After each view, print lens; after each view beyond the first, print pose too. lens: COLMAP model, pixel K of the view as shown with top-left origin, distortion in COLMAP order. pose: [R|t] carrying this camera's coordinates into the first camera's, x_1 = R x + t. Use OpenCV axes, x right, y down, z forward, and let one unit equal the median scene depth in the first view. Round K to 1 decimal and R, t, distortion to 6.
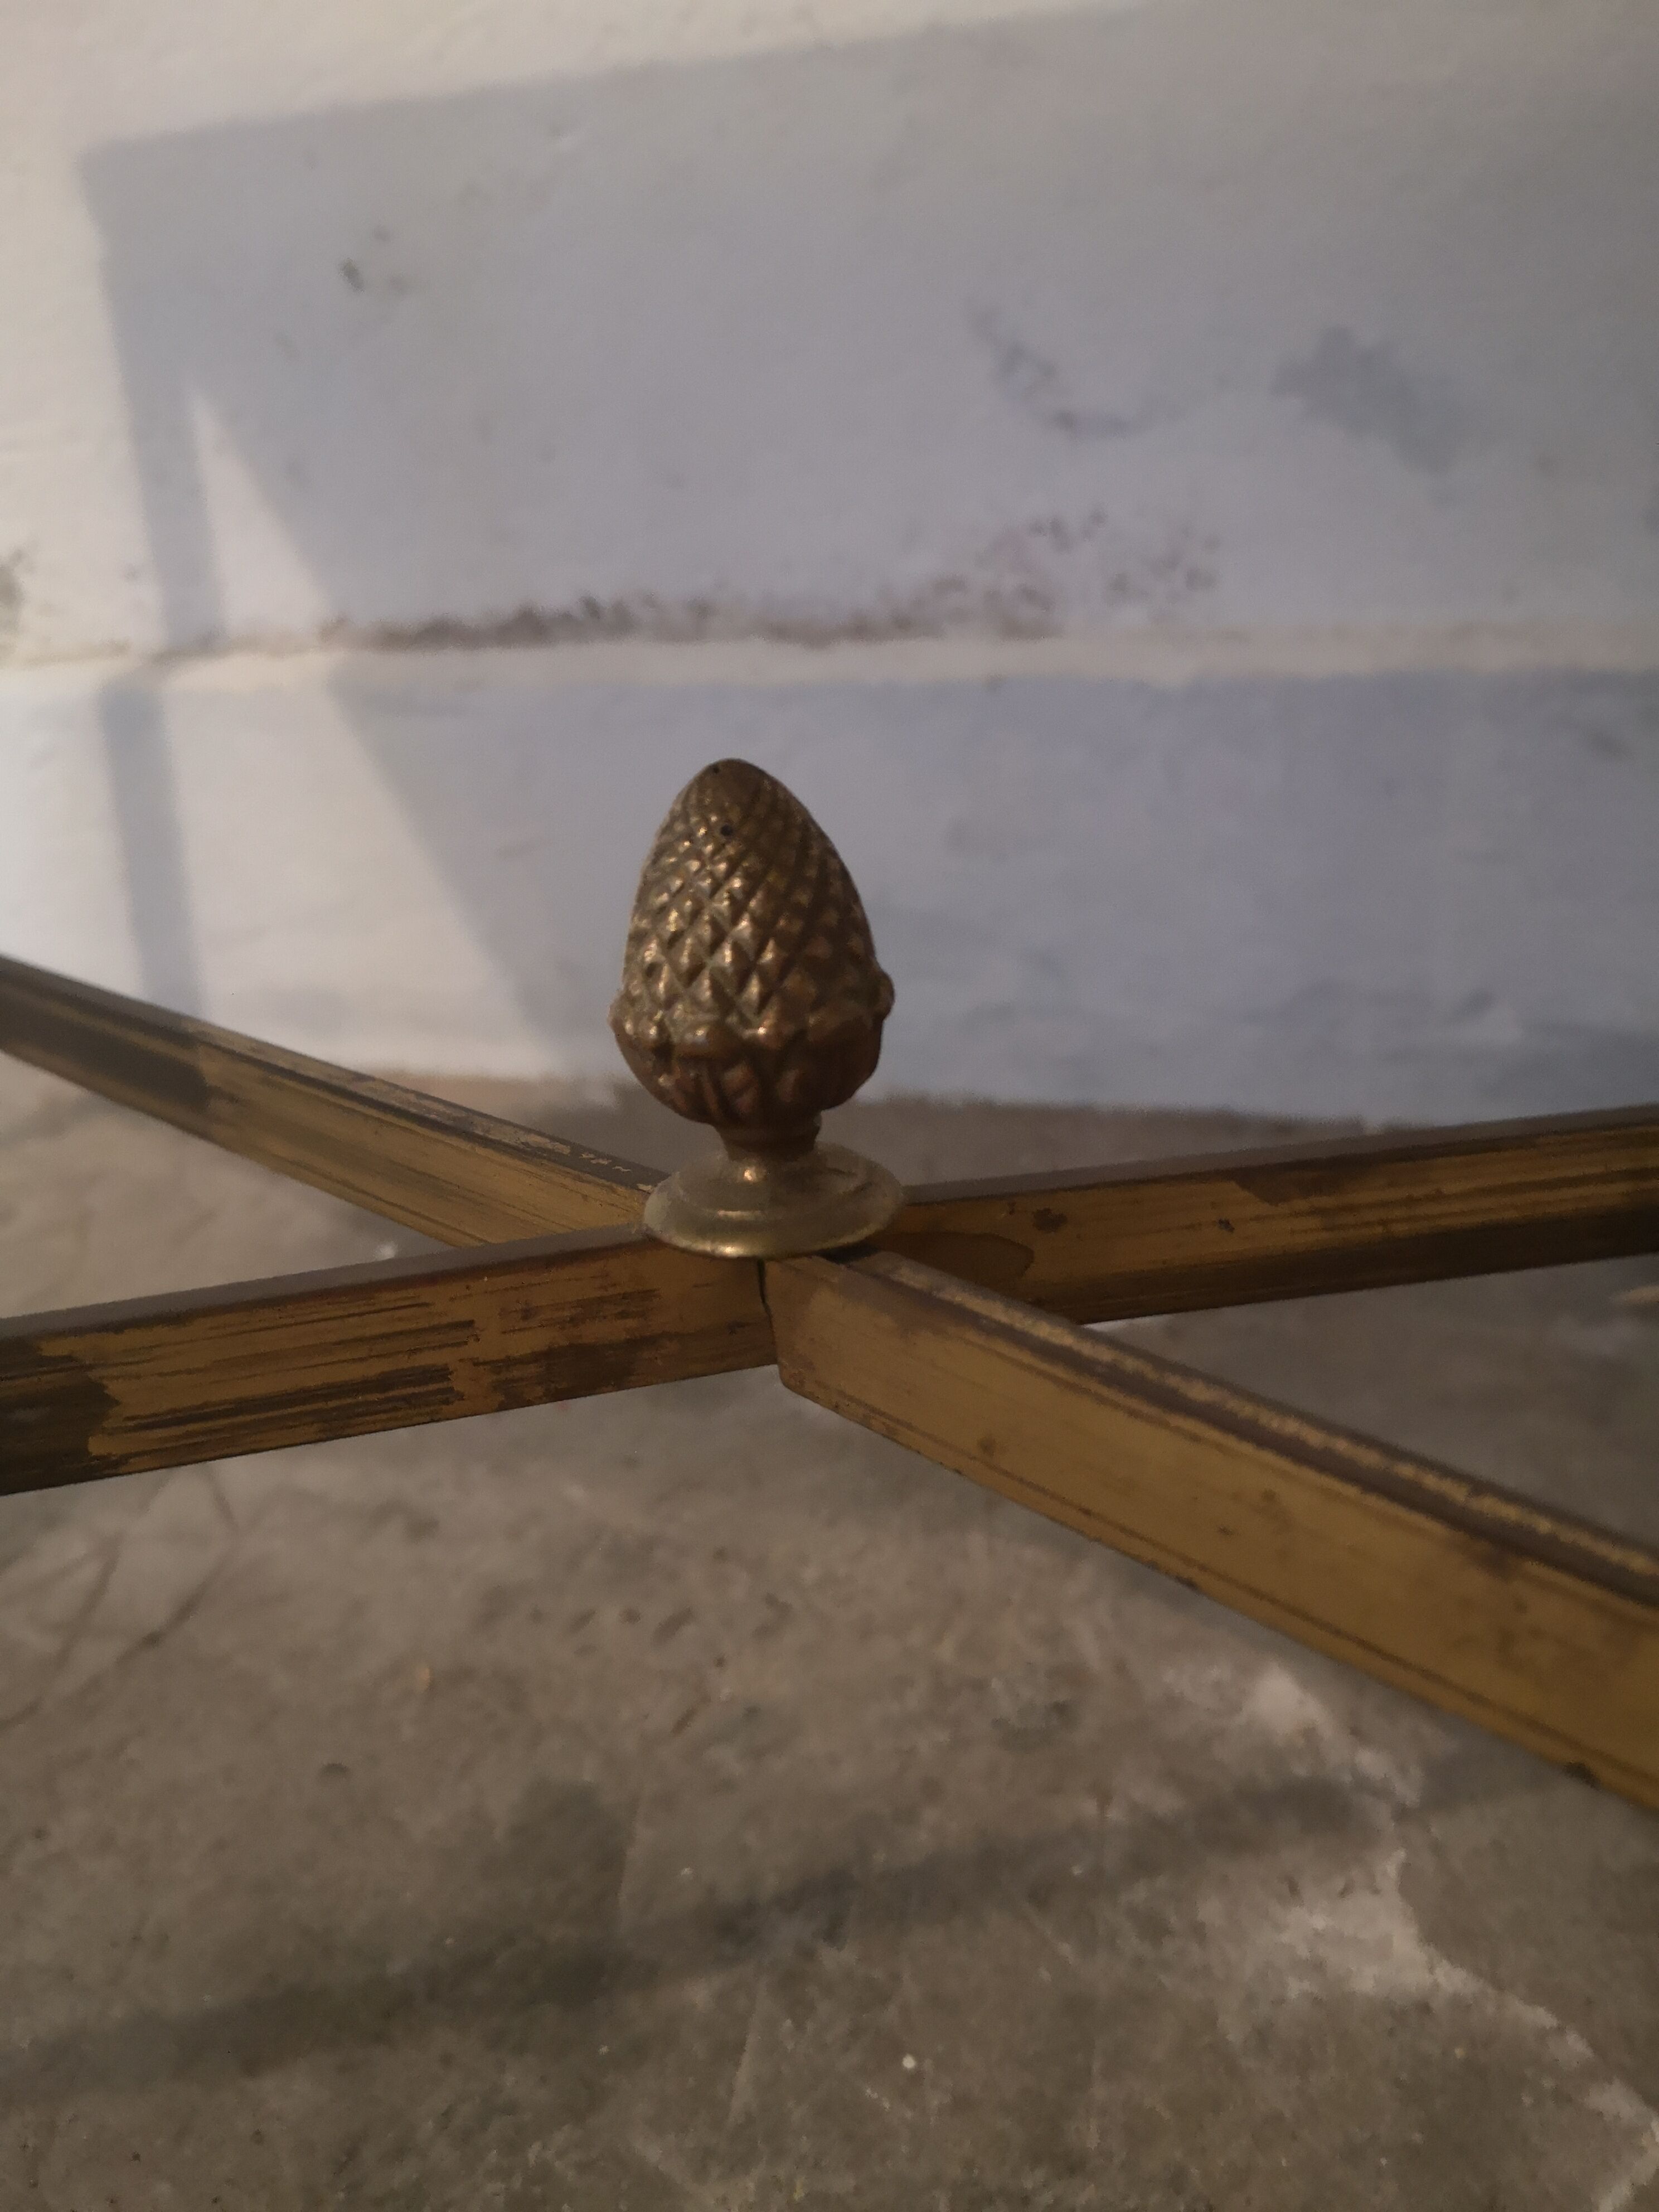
lens RADIAL K [[1818.8, 0, 811.6], [0, 1818.8, 1103.1], [0, 0, 1]] dist [-0.006682, -0.001451]
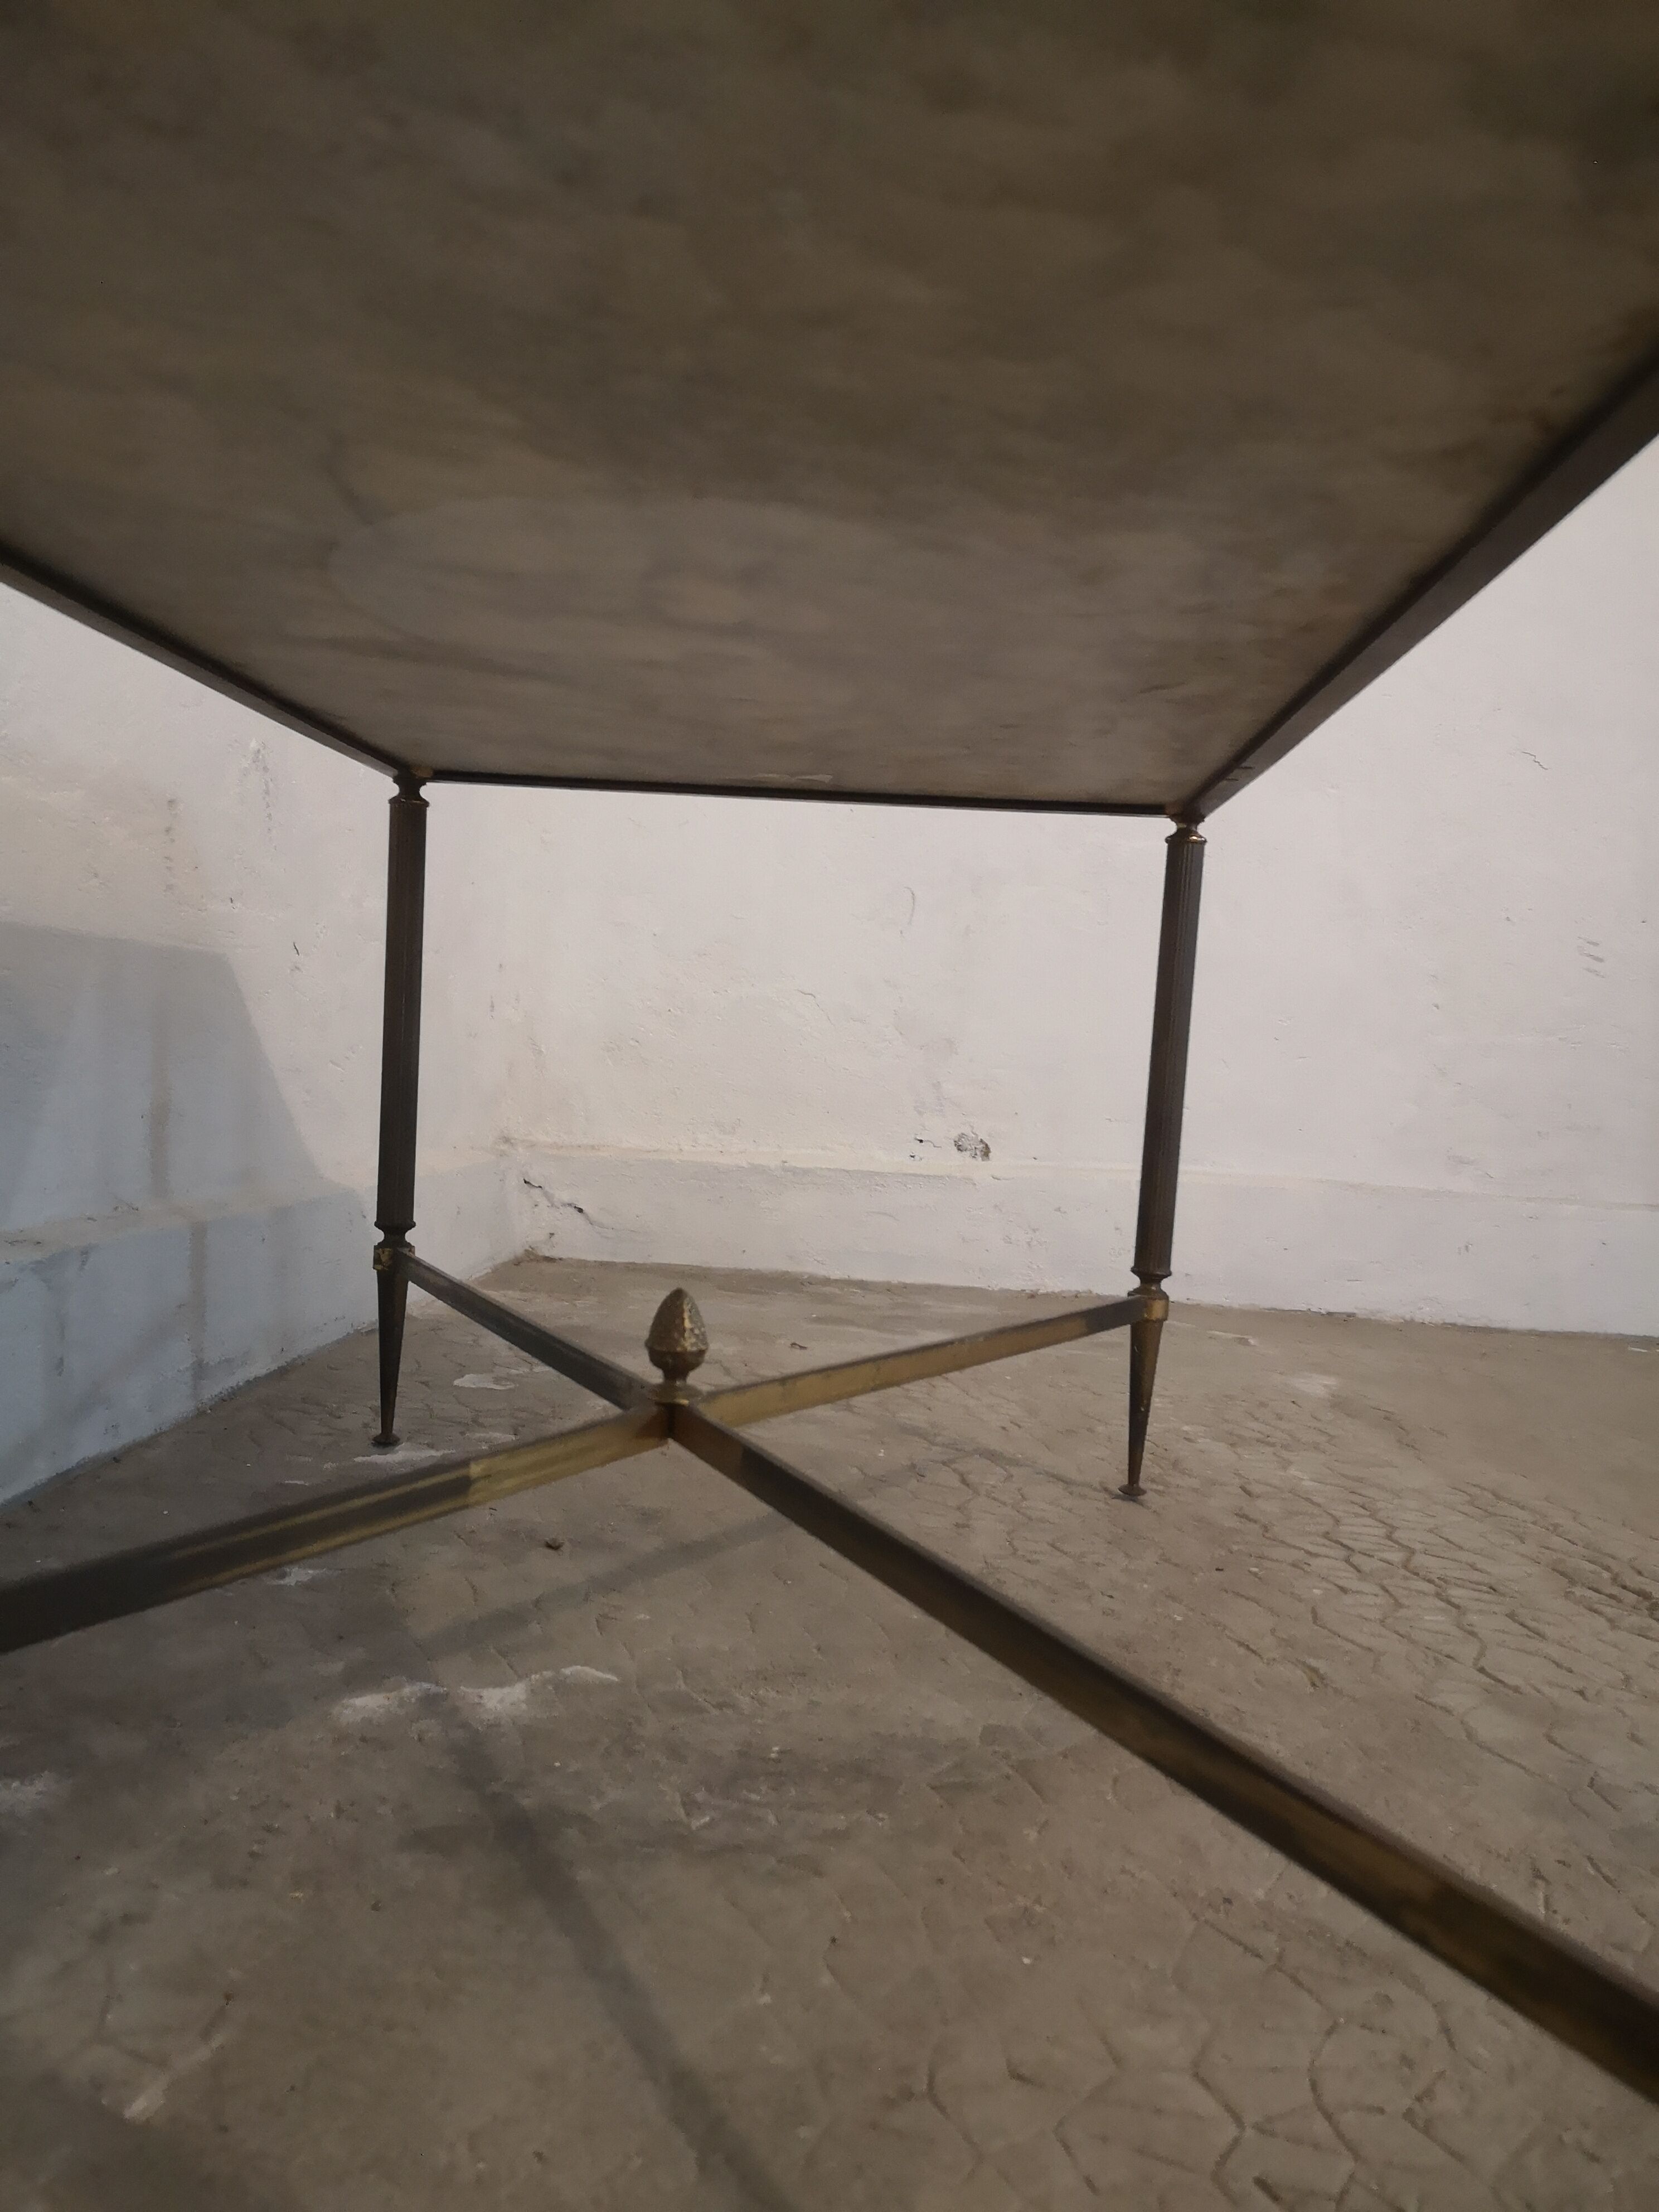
lens RADIAL K [[1787.0, 0, 829.5], [0, 1787.0, 1106.0], [0, 0, 1]] dist [0.012150, -0.011782]
pose [[-0.292950, 0.050628, 0.954786, -1.790530], [0.306374, 0.950913, 0.043580, -0.265590], [-0.905713, 0.305289, -0.294081, 0.754108]]
